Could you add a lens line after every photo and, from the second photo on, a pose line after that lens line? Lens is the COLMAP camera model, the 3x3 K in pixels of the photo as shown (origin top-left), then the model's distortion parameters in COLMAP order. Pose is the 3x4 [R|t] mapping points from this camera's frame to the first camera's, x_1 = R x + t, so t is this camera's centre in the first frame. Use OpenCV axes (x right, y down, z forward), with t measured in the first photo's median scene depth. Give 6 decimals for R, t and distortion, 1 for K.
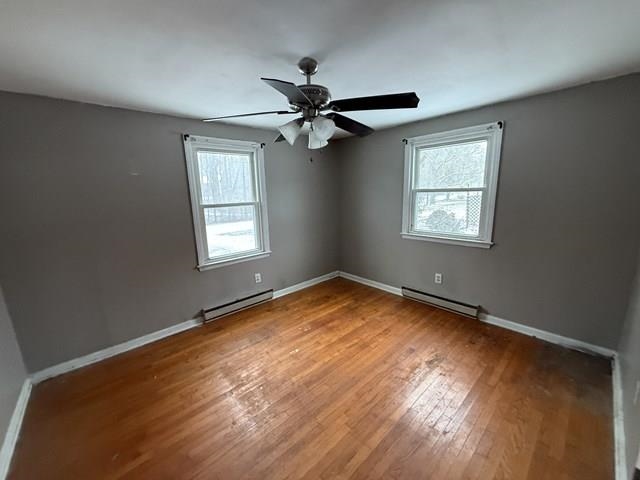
lens RADIAL K [[253.4, 0, 317.7], [0, 253.4, 238.7], [0, 0, 1]] dist [0.000373, 0.000026]
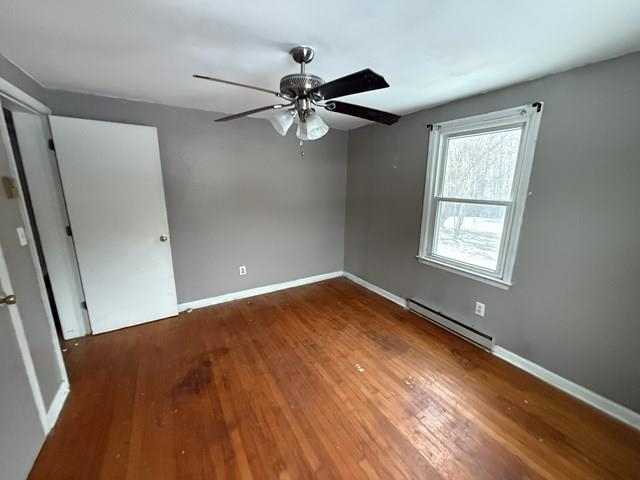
lens RADIAL K [[253.4, 0, 317.7], [0, 253.4, 238.7], [0, 0, 1]] dist [0.000373, 0.000026]
pose [[-0.188713, 0.242195, -0.951698, 0.550347], [-0.188631, 0.942125, 0.277163, -0.161808], [0.963746, 0.231823, -0.132105, 0.718224]]
